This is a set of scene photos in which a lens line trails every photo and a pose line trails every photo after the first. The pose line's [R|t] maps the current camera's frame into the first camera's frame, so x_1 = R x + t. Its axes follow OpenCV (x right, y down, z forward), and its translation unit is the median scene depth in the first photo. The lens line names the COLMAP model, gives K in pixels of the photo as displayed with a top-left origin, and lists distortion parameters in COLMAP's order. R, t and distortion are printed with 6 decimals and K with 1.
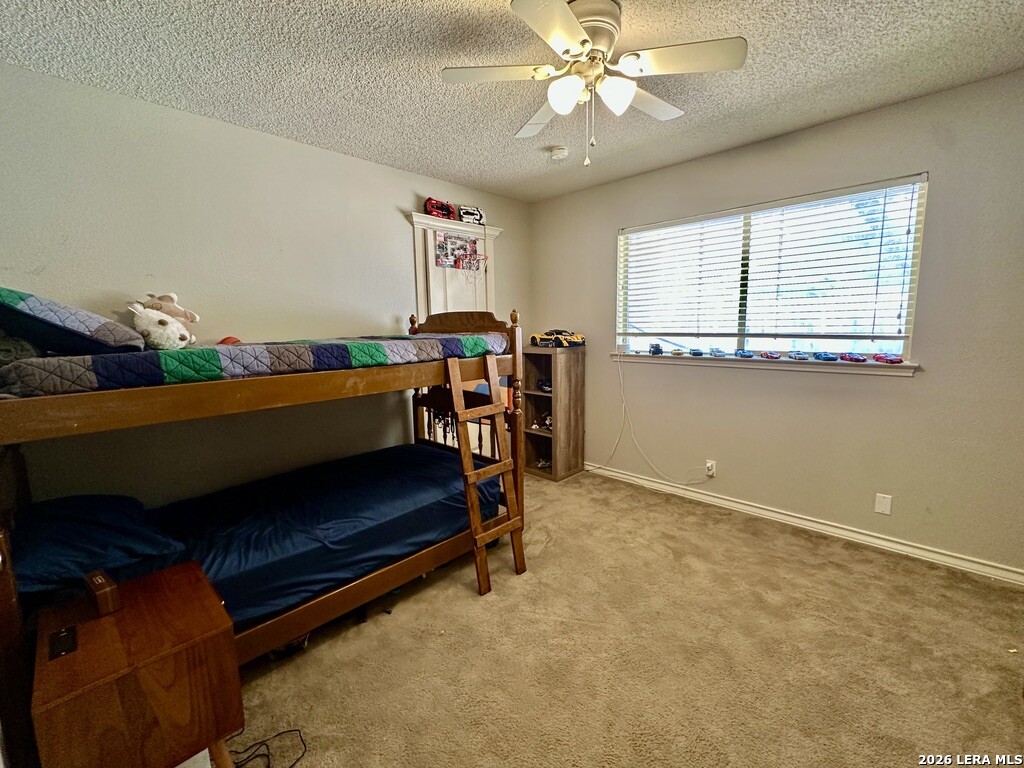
lens RADIAL K [[433.3, 0, 511.5], [0, 433.3, 386.3], [0, 0, 1]] dist [-0.005811, 0.001076]
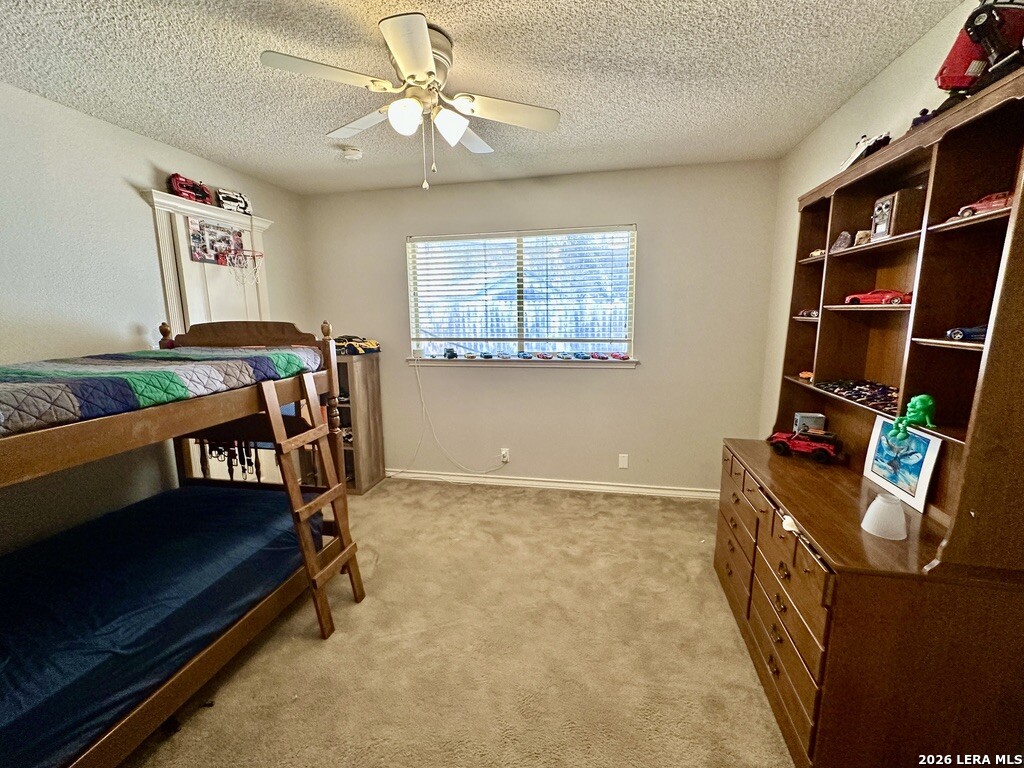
lens RADIAL K [[433.3, 0, 511.9], [0, 433.3, 385.5], [0, 0, 1]] dist [-0.005811, 0.001076]
pose [[0.842550, -0.080942, 0.532502, -0.168938], [0.074007, 0.996664, 0.034400, -0.046100], [-0.533510, 0.010425, 0.845729, 0.019252]]
